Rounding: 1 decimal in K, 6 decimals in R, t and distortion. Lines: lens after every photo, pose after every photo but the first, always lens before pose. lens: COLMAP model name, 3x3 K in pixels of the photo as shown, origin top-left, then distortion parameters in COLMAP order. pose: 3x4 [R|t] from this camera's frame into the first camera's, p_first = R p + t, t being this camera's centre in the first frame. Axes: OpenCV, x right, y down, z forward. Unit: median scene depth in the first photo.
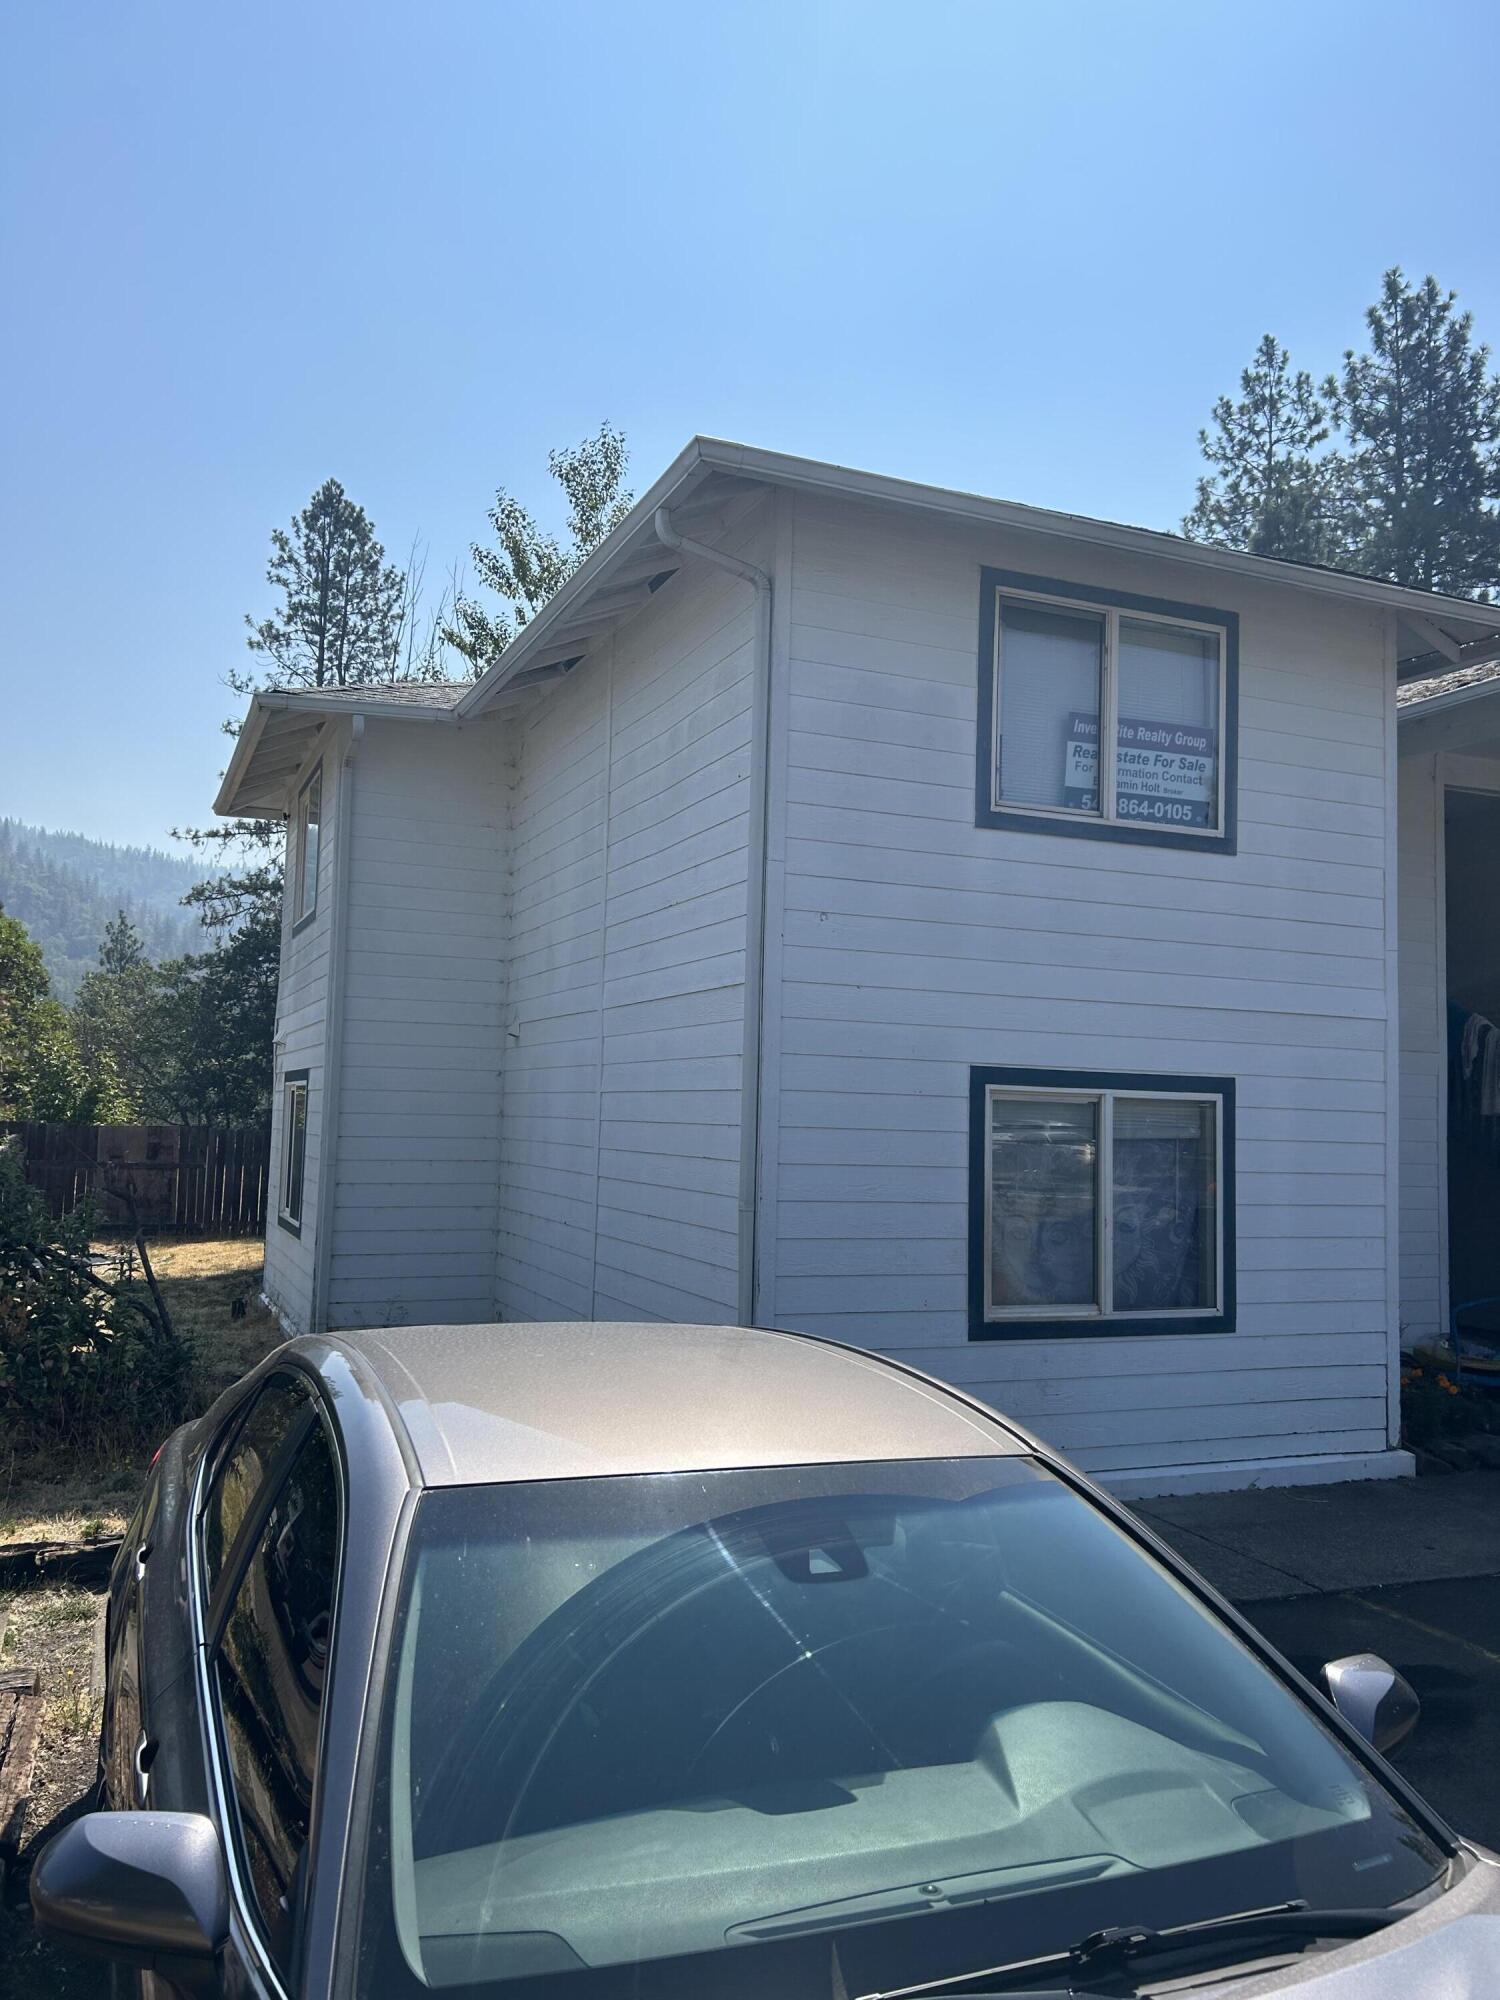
lens RADIAL K [[1548.7, 0, 751.4], [0, 1548.7, 996.0], [0, 0, 1]] dist [0.040511, -0.000335]
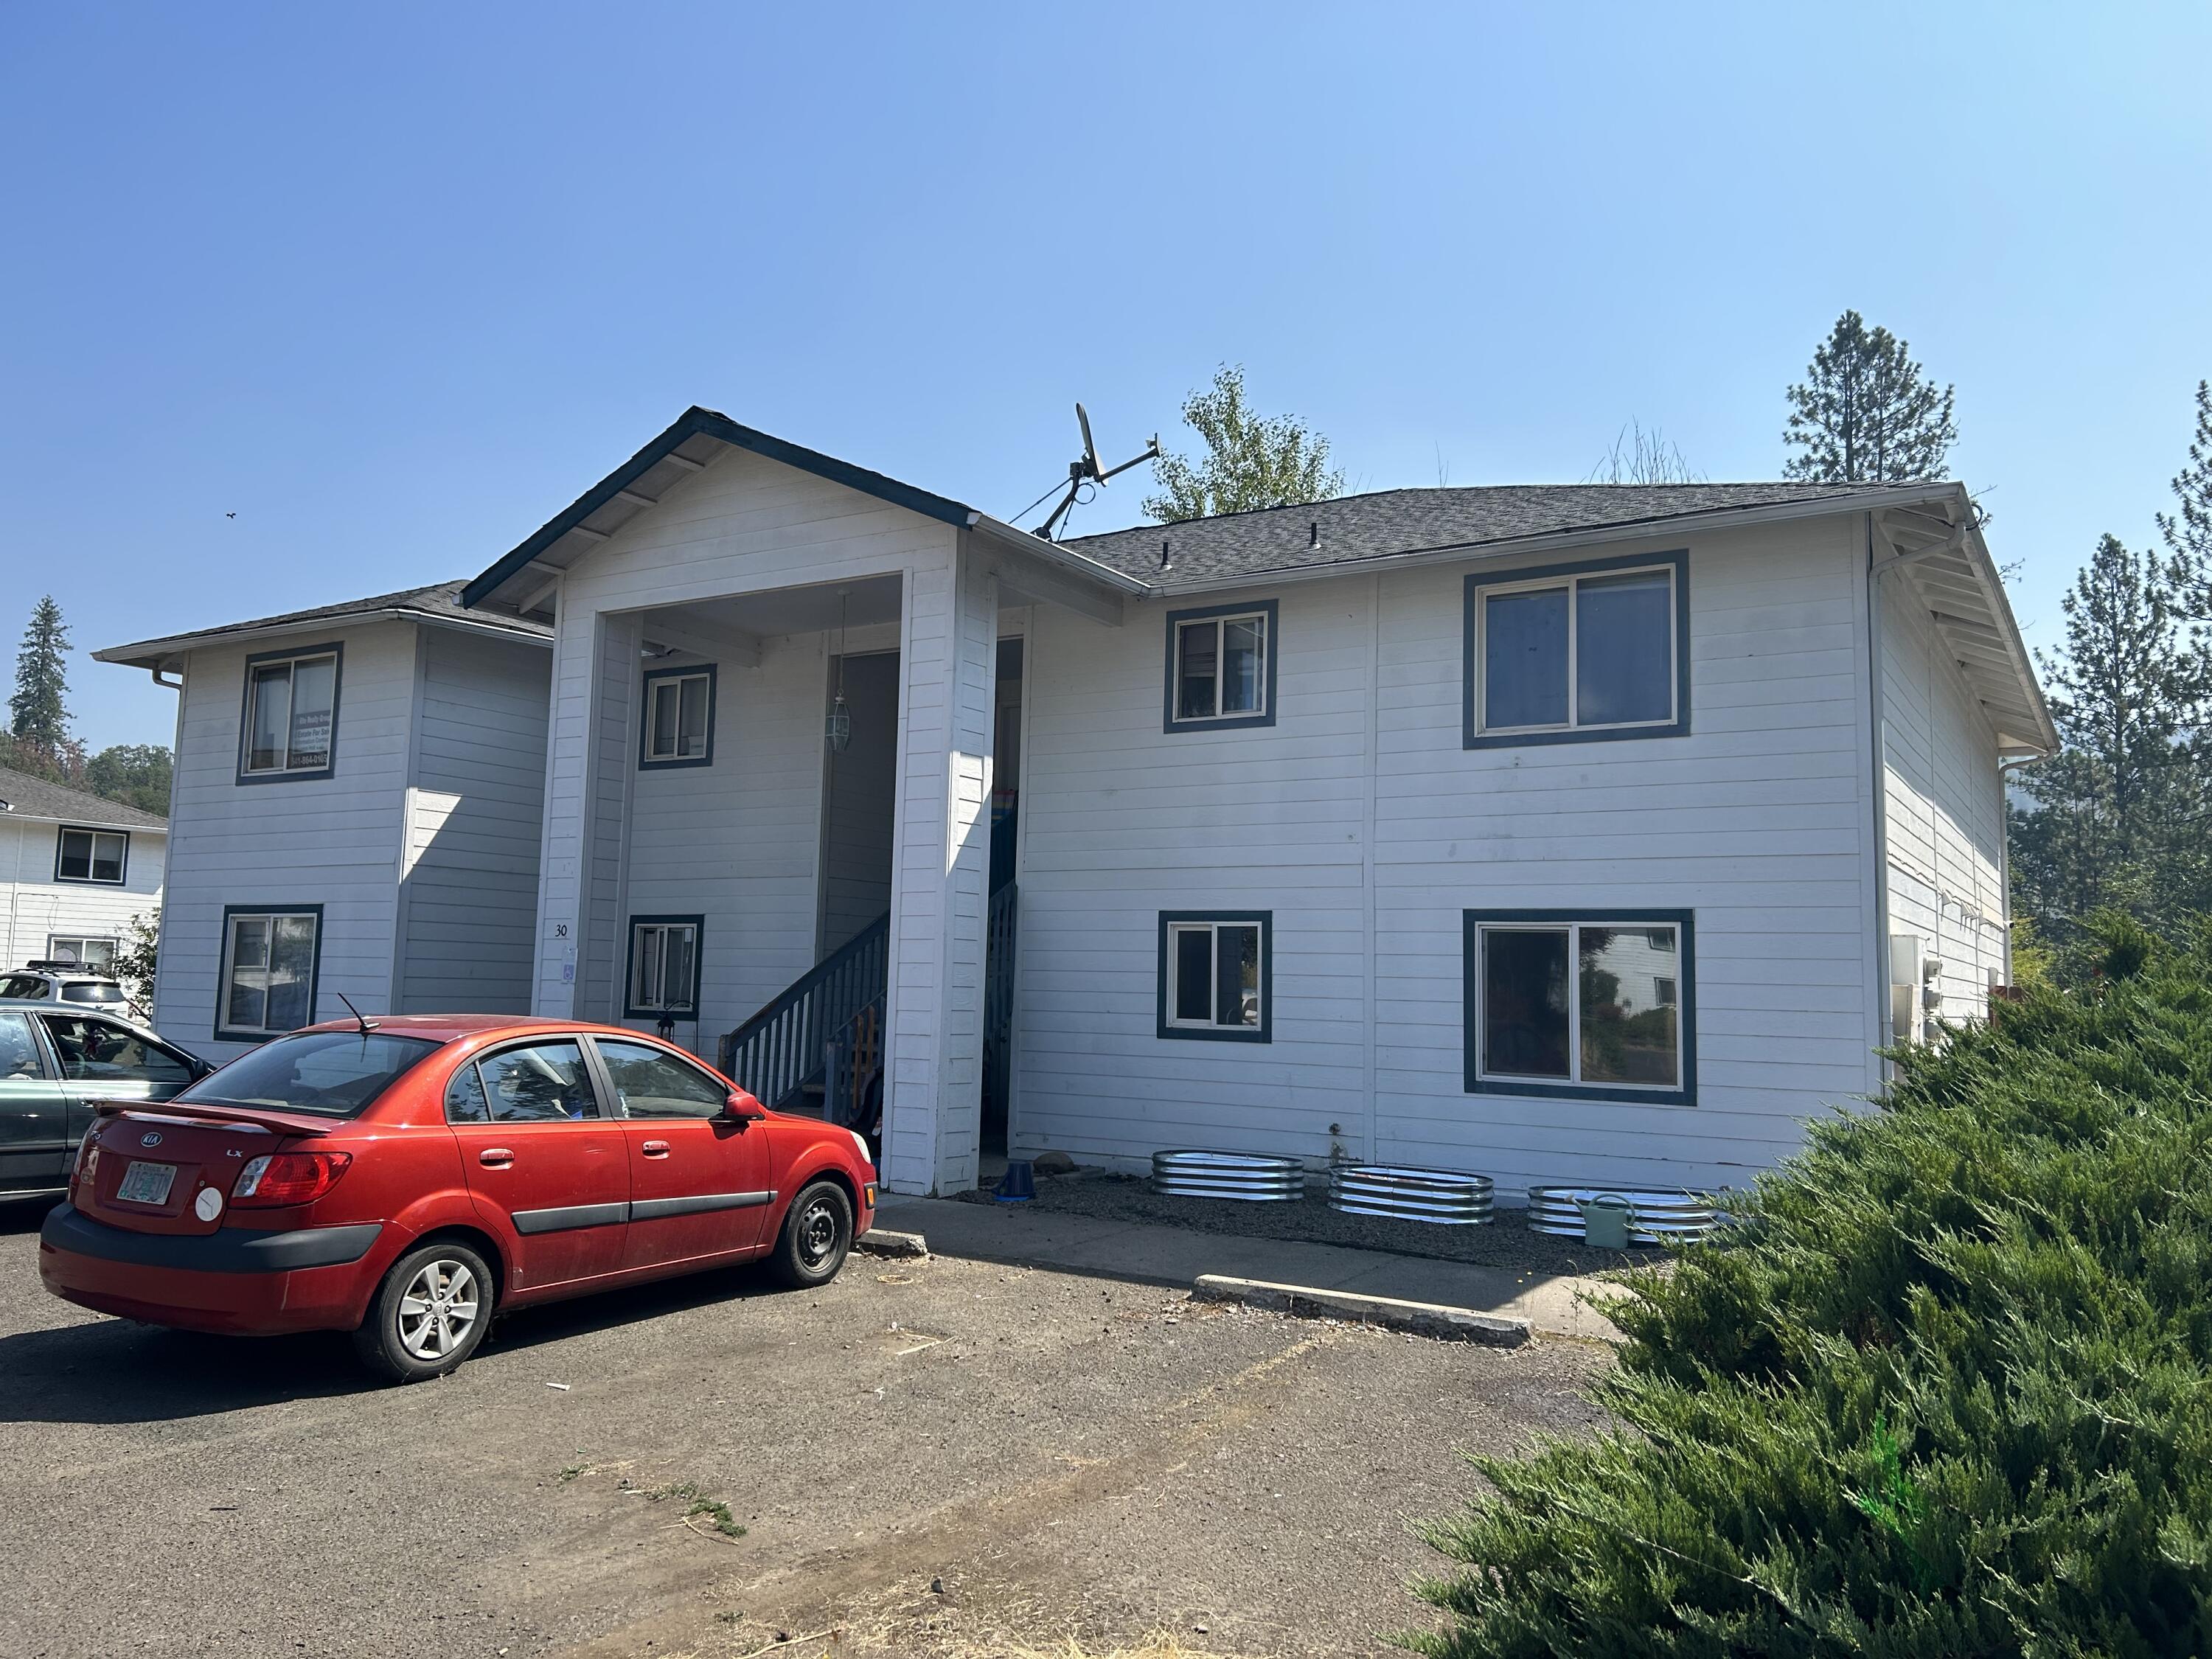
lens RADIAL K [[1712.8, 0, 1116.2], [0, 1712.8, 832.2], [0, 0, 1]] dist [0.040511, -0.000335]
pose [[0.591414, -0.108519, -0.799032, 0.388996], [0.072969, 0.994040, -0.080994, 0.031595], [0.803060, -0.010404, 0.595808, 0.088138]]
